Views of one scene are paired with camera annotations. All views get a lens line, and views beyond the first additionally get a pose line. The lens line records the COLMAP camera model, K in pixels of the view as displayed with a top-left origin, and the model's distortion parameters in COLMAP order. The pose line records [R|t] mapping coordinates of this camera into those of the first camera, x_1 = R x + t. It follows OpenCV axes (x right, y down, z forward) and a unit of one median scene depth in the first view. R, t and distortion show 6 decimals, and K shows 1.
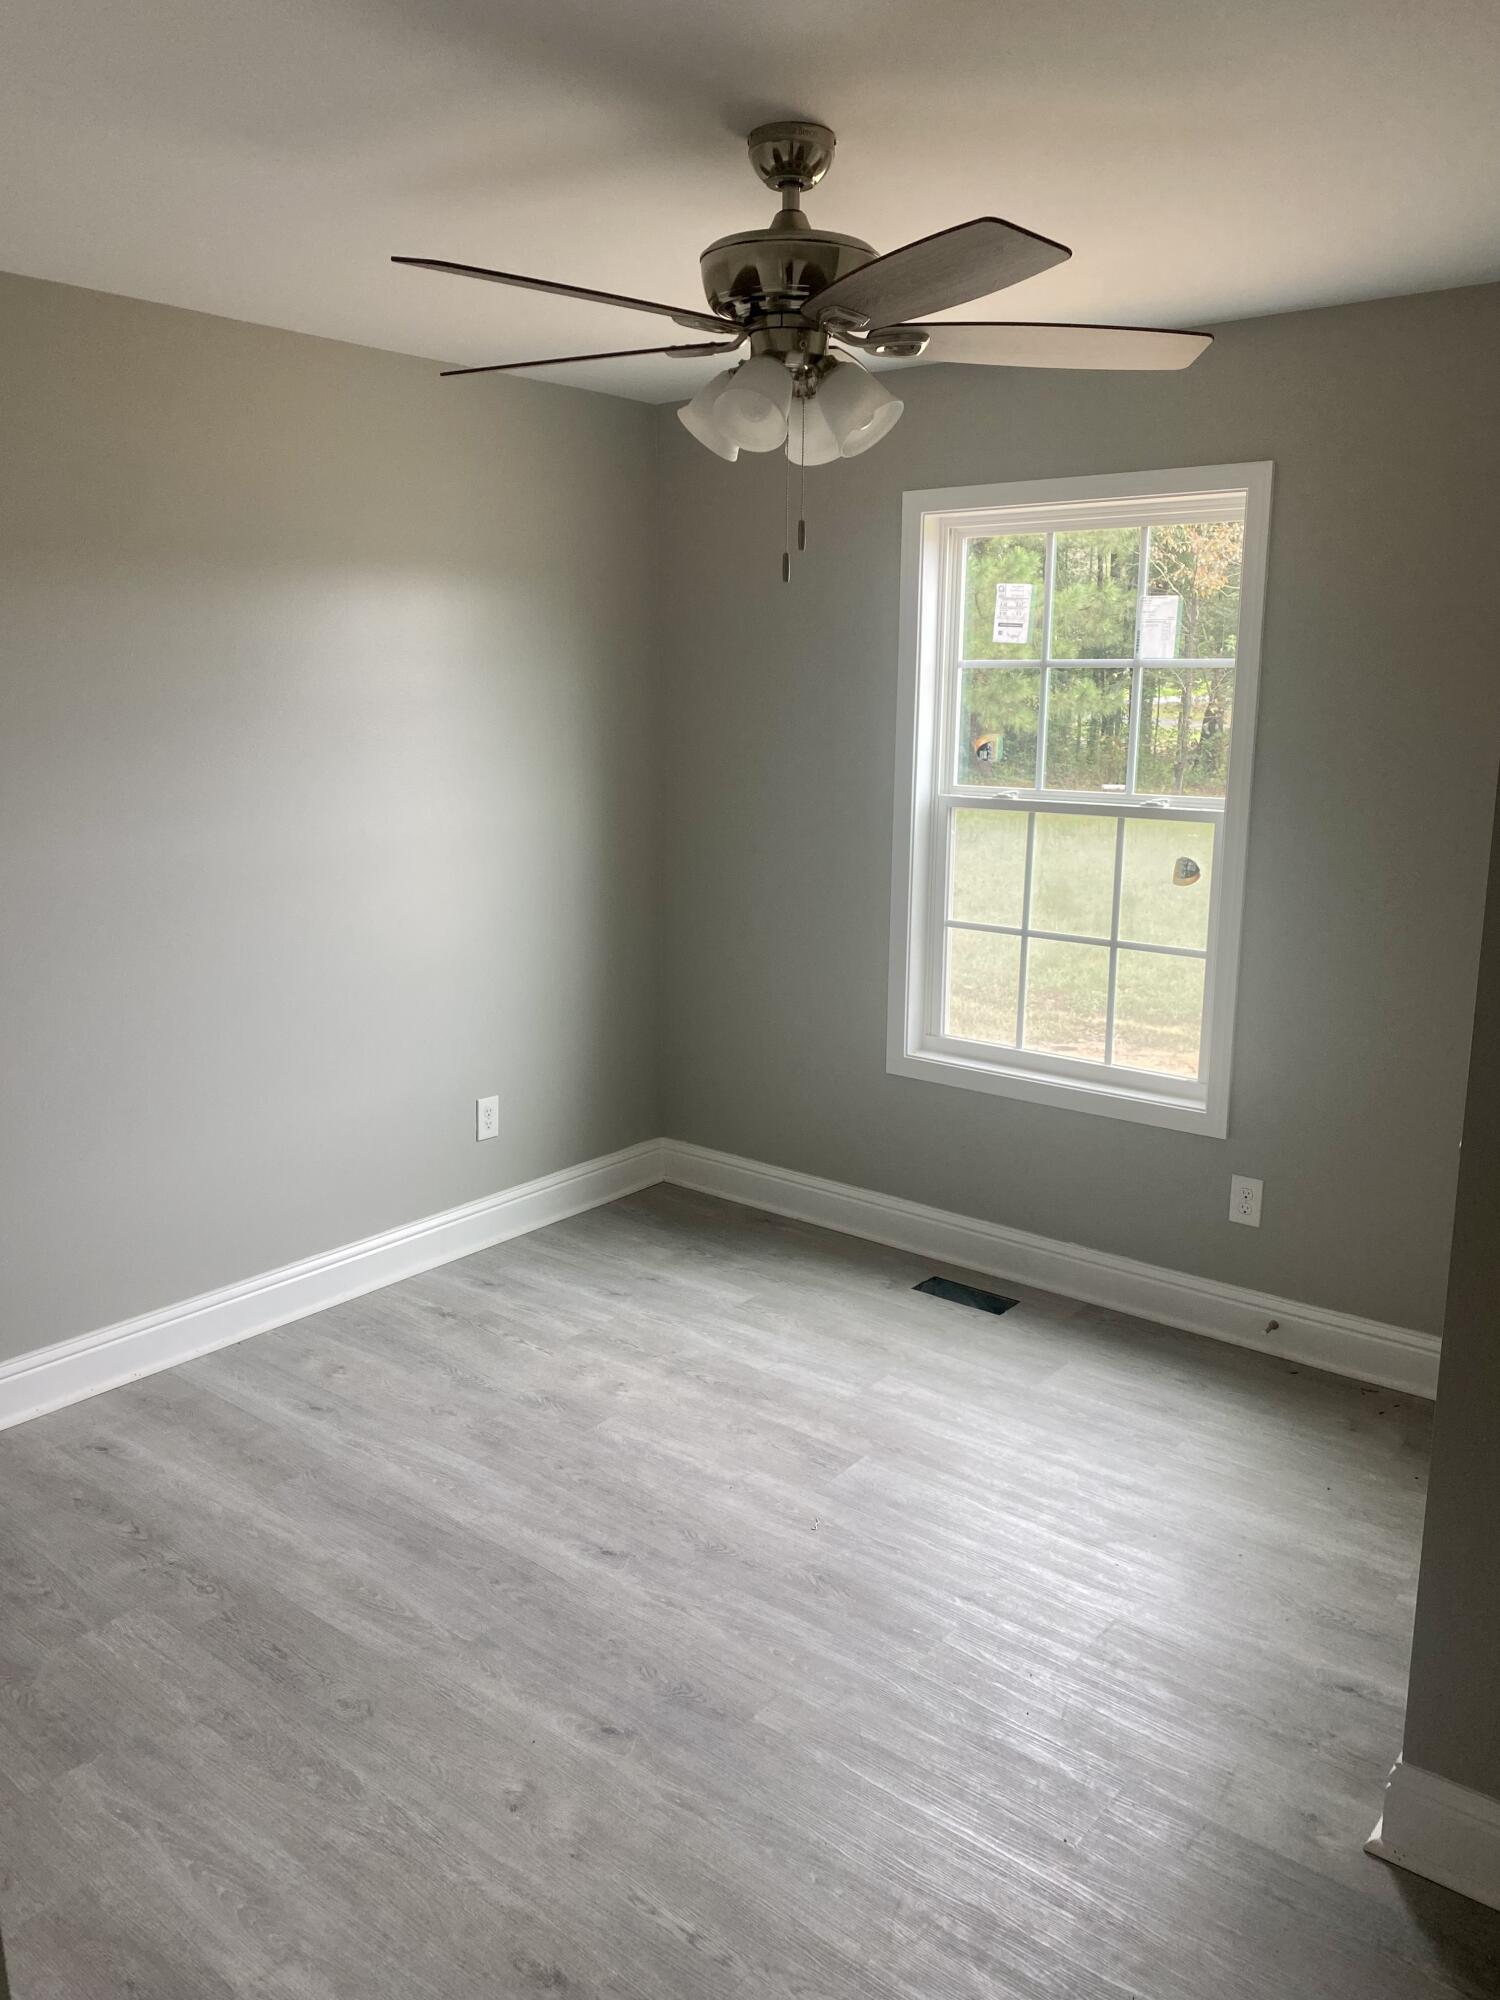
lens RADIAL K [[1502.3, 0, 750.0], [0, 1502.3, 1000.0], [0, 0, 1]] dist [0.001018, -0.002499]
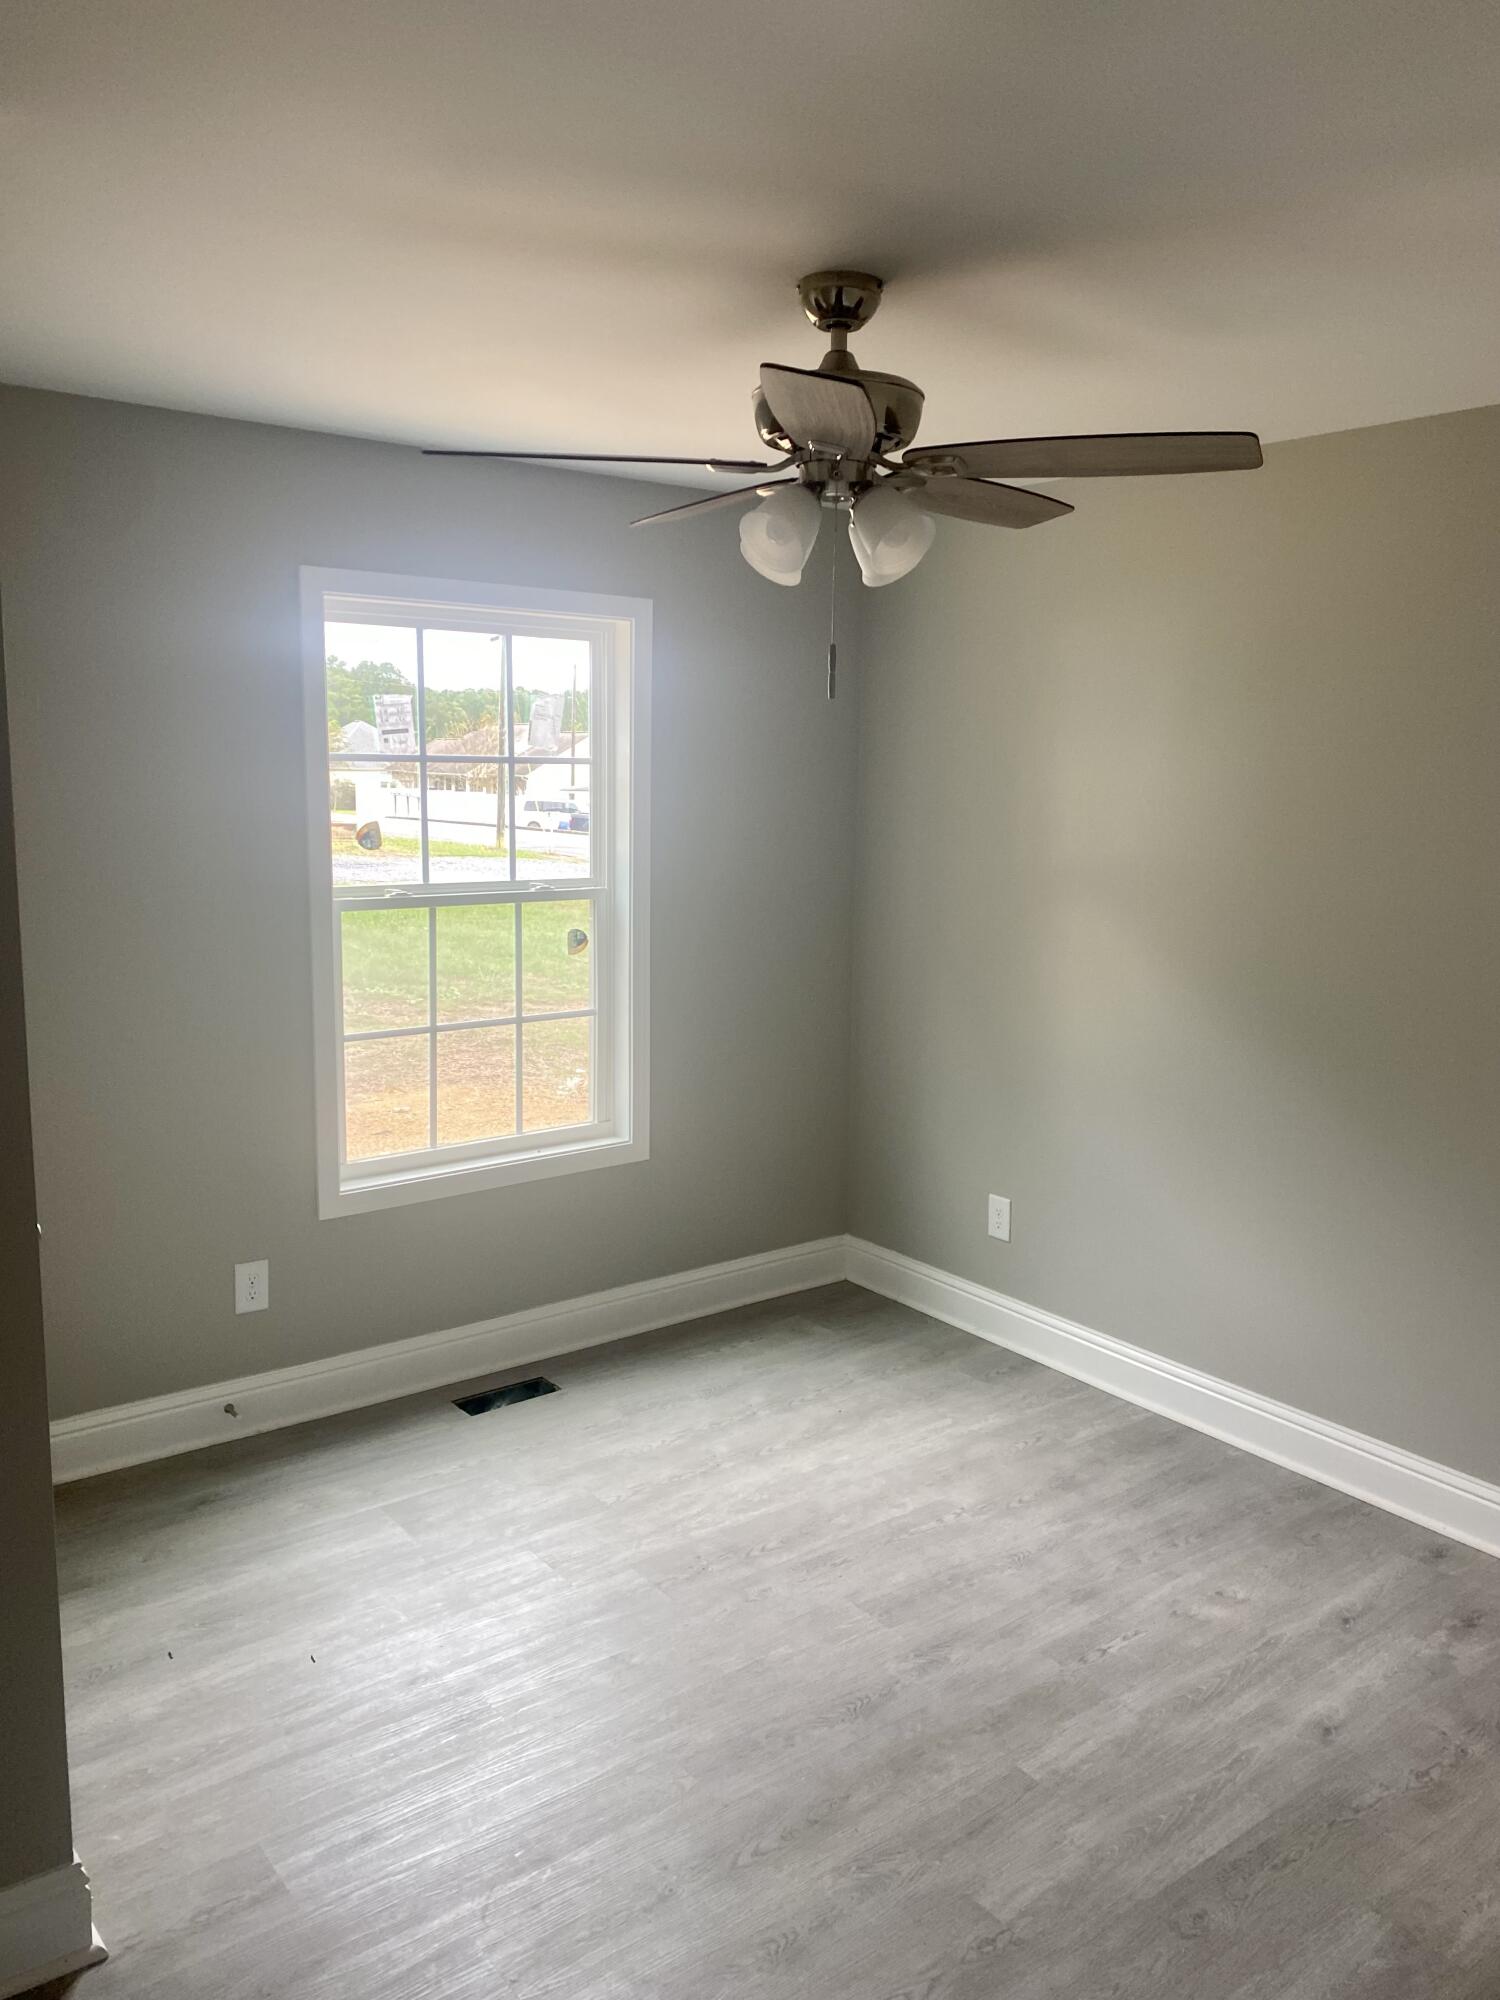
lens RADIAL K [[1486.4, 0, 752.6], [0, 1486.4, 1021.9], [0, 0, 1]] dist [0.006014, 0.000865]
pose [[0.227582, -0.165077, 0.959664, -0.704920], [0.194210, 0.973421, 0.121387, -0.127436], [-0.954195, 0.158751, 0.253593, 0.550815]]
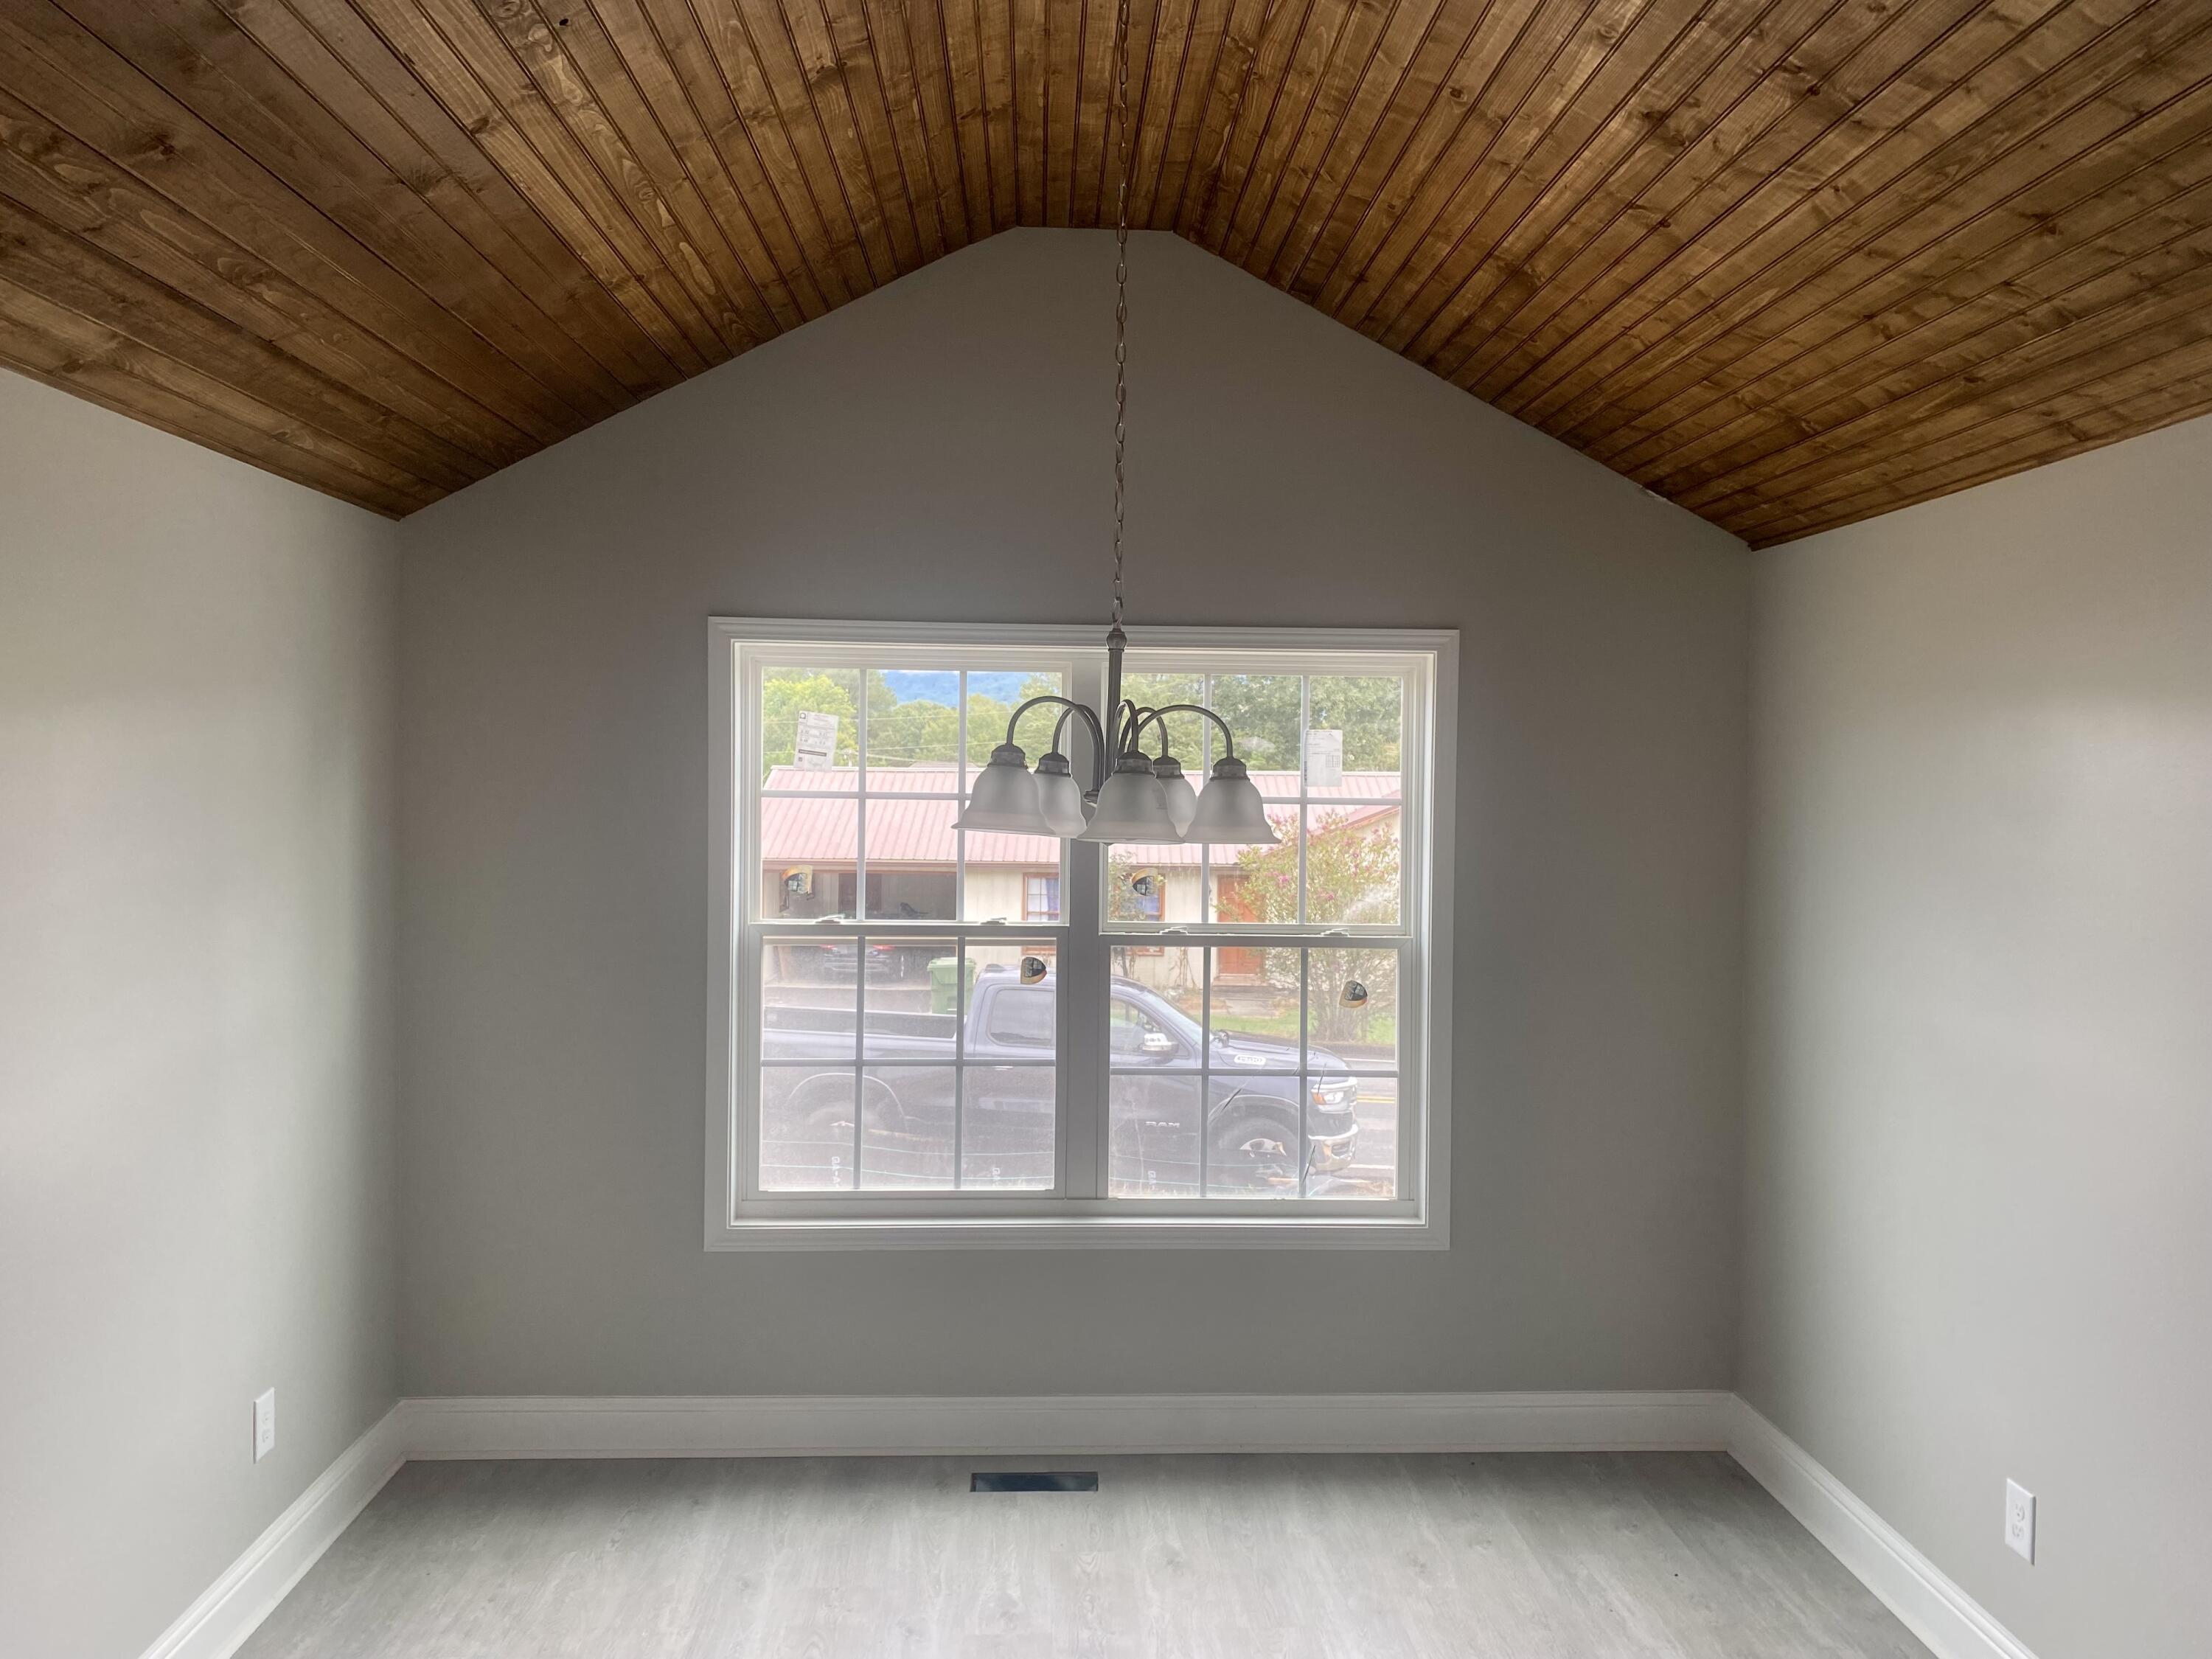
lens RADIAL K [[1423.9, 0, 1110.6], [0, 1423.9, 794.3], [0, 0, 1]] dist [-0.042693, -0.001976]
pose [[0.758348, 0.010919, 0.651758, -0.455927], [0.127361, 0.978107, -0.164576, -0.077056], [-0.639287, 0.207815, 0.740355, 0.327528]]
